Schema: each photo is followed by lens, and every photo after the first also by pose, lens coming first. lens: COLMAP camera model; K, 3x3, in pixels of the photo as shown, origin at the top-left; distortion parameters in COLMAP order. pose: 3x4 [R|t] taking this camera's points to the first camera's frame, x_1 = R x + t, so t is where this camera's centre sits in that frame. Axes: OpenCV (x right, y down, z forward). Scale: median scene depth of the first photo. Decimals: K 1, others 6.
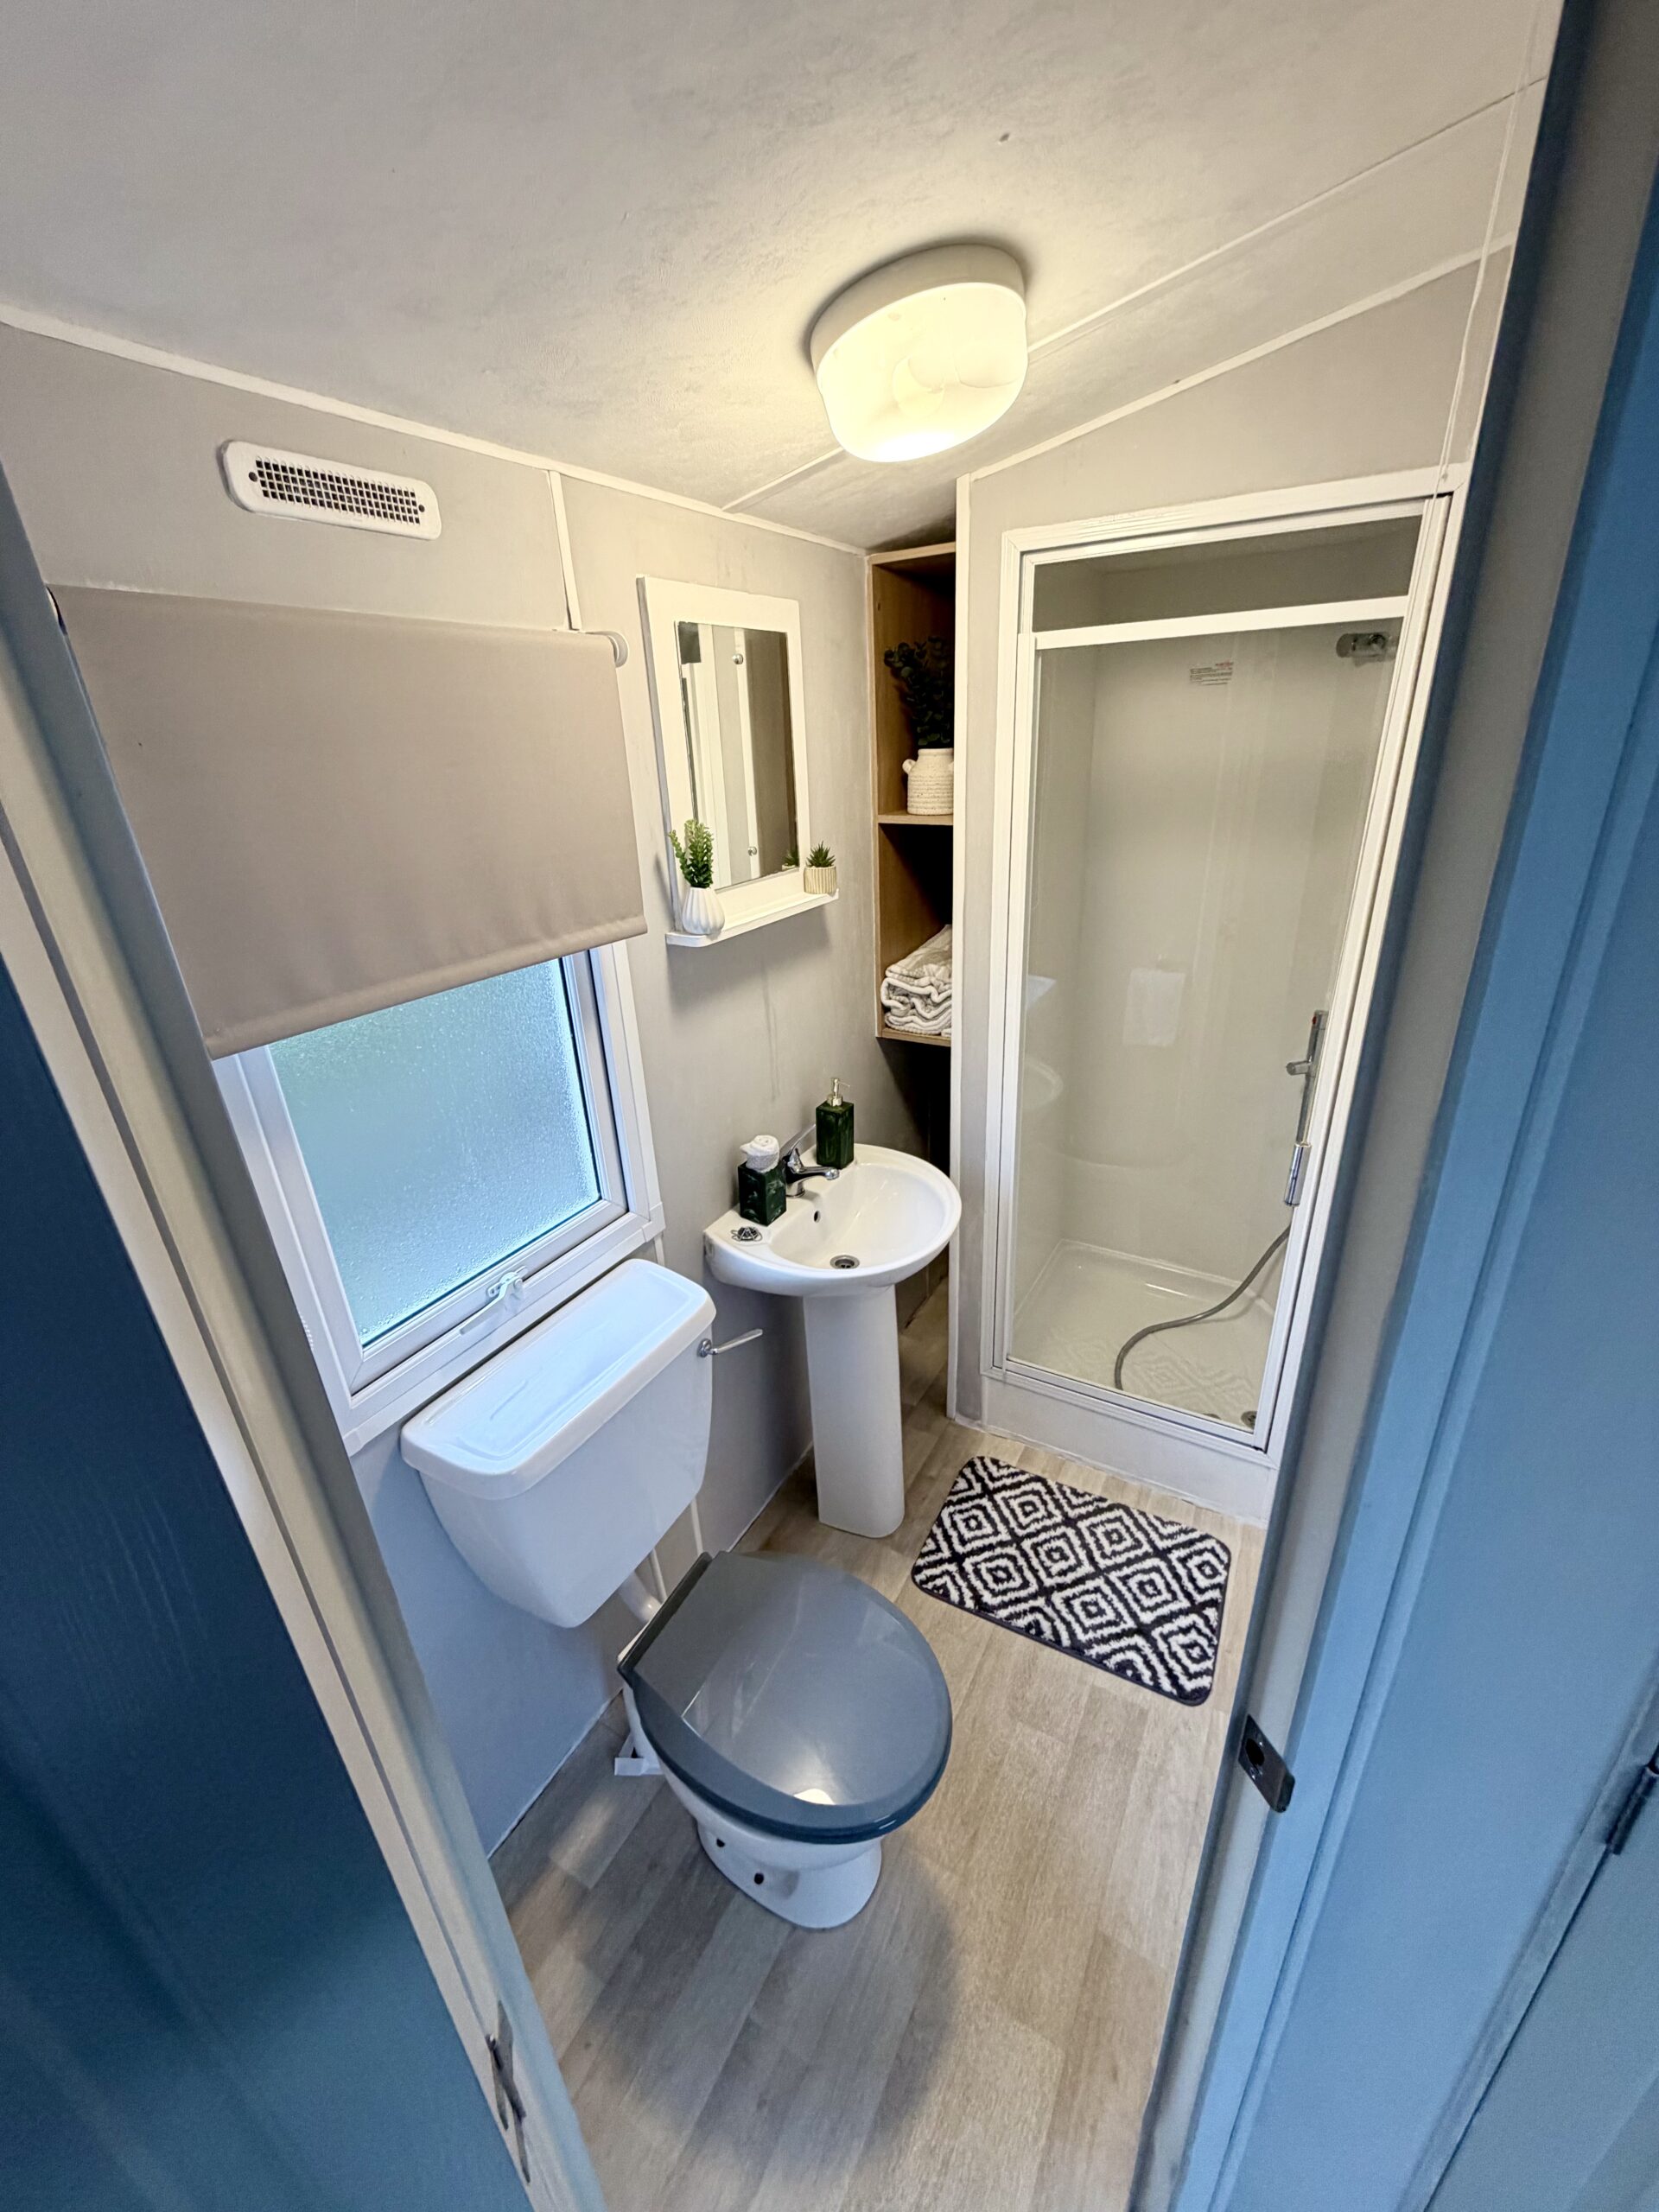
lens RADIAL K [[880.3, 0, 841.6], [0, 880.3, 1099.4], [0, 0, 1]] dist [0.000521, -0.000046]
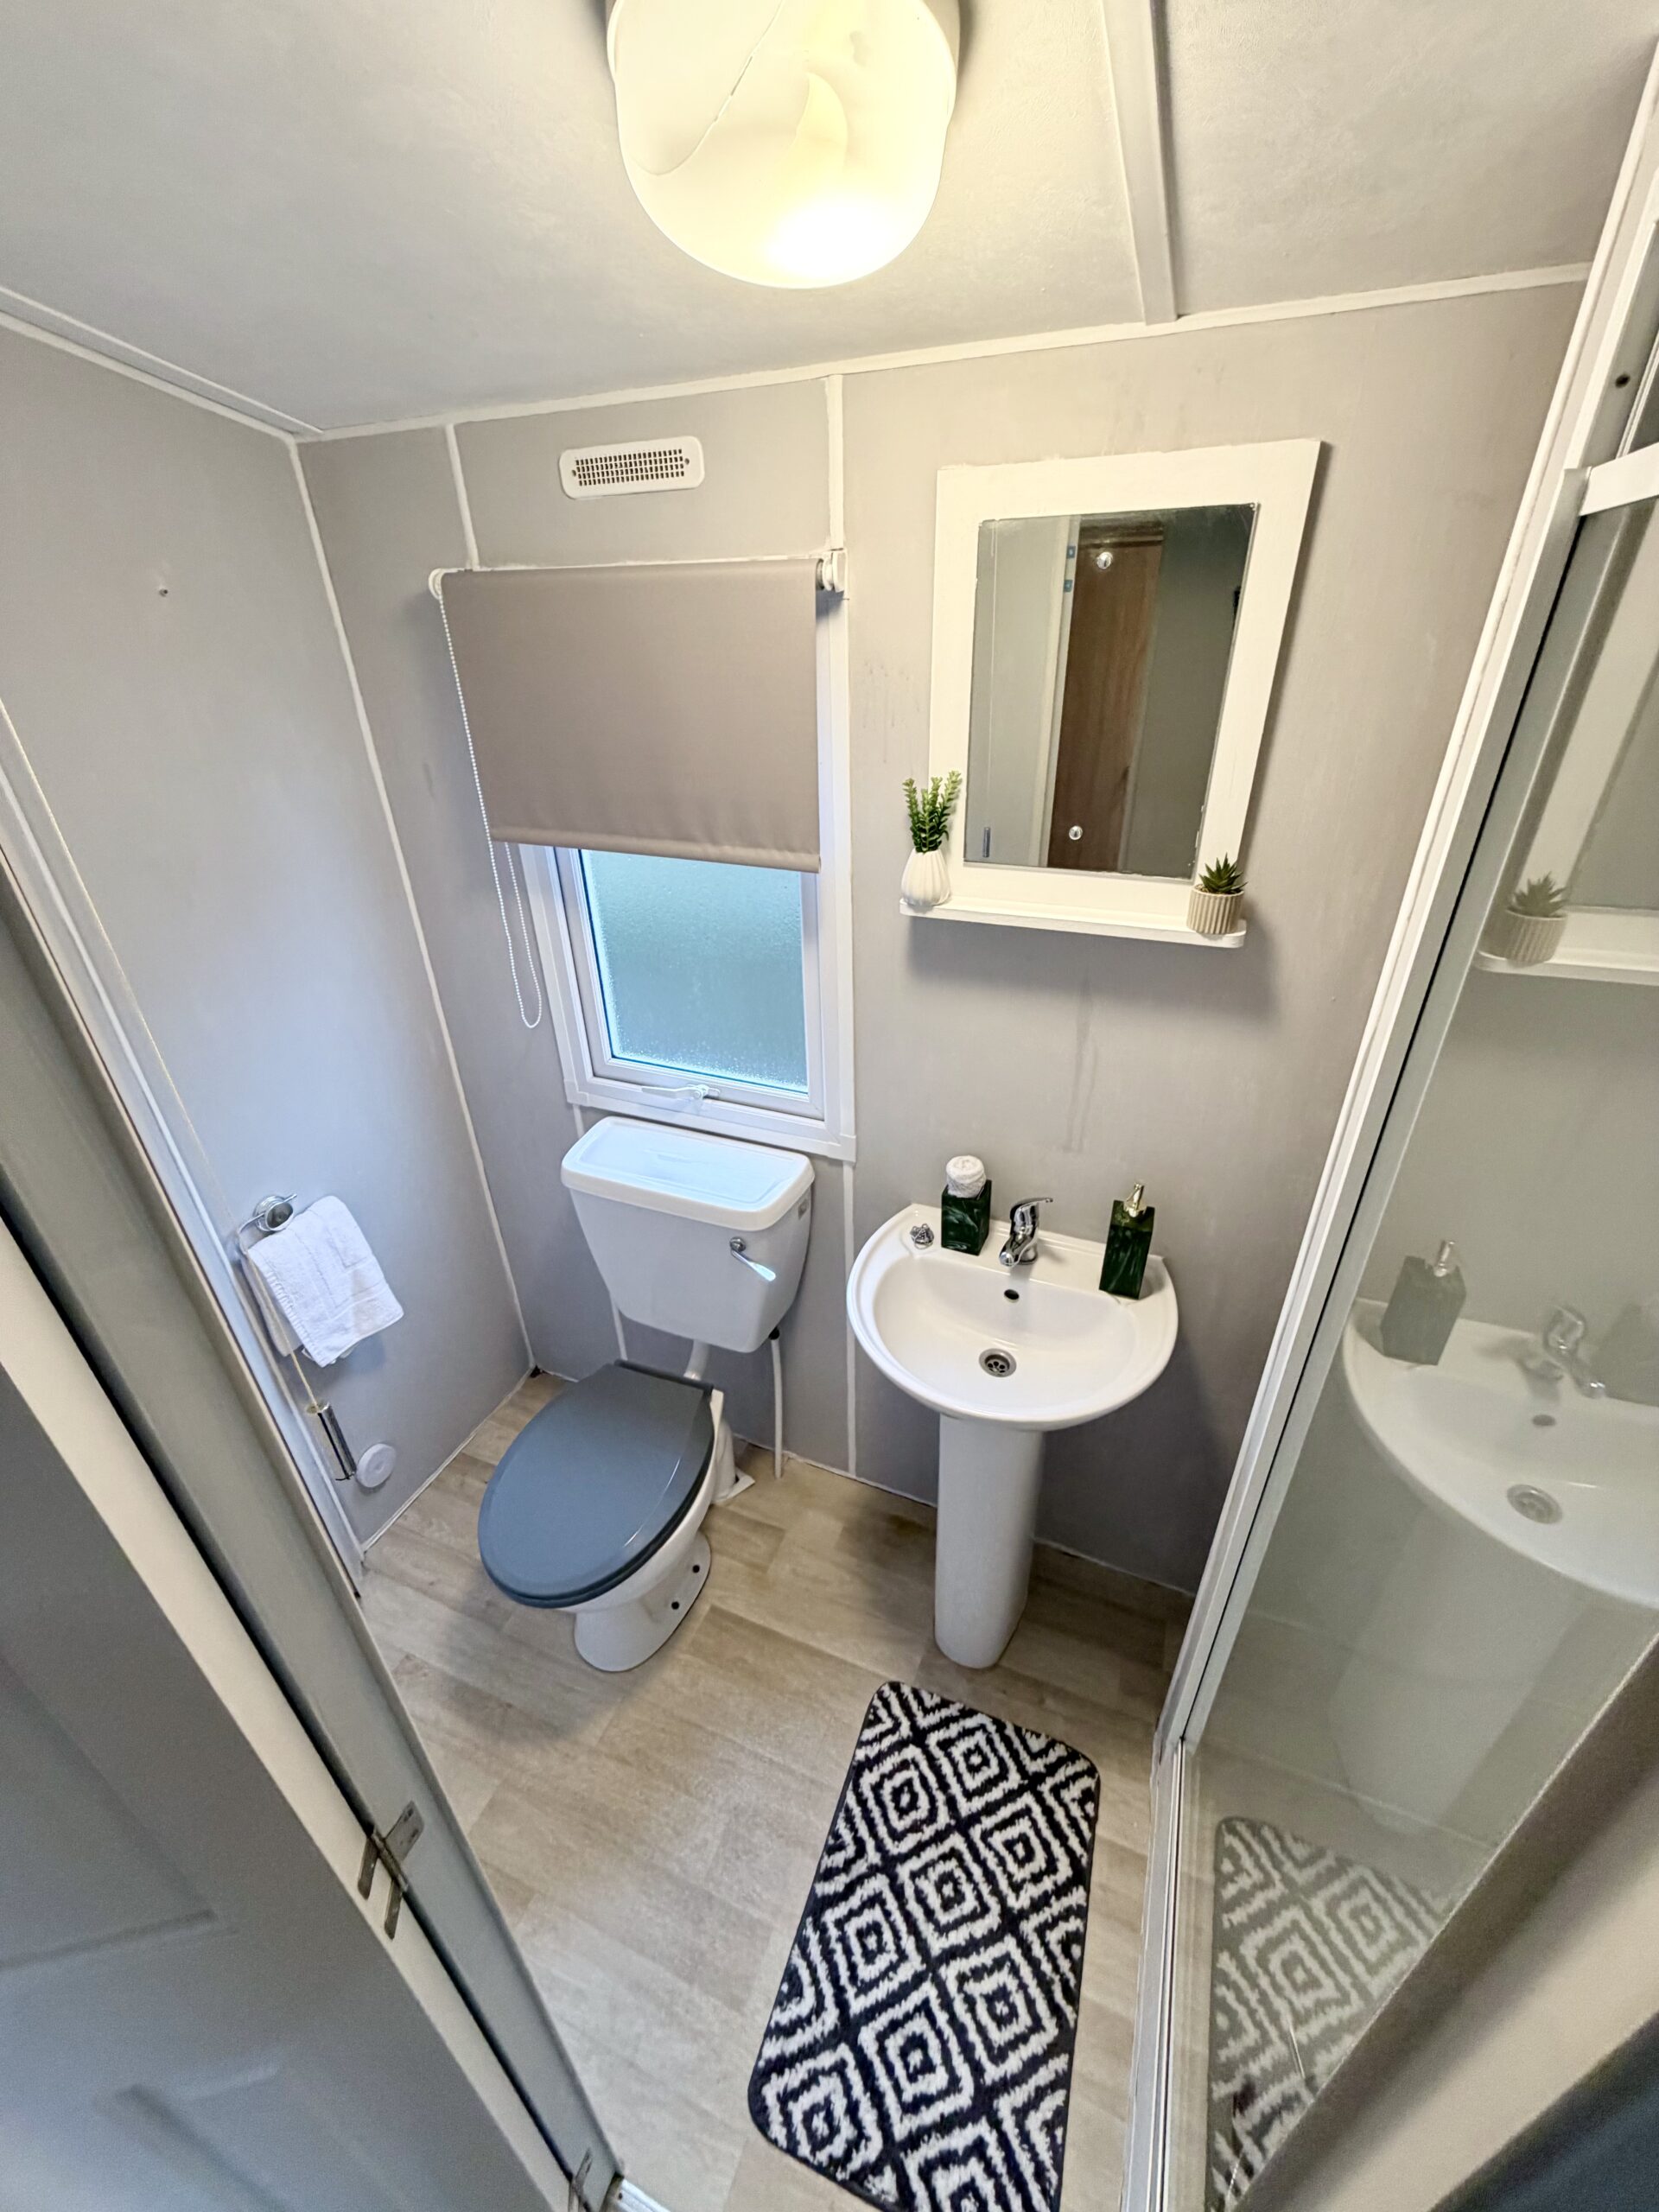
lens RADIAL K [[880.3, 0, 826.4], [0, 880.3, 1103.6], [0, 0, 1]] dist [0.000521, -0.000046]
pose [[0.122608, 0.516882, -0.847231, 0.521334], [-0.372787, 0.815146, 0.443360, -0.291613], [0.919781, 0.261477, 0.292630, 0.546279]]
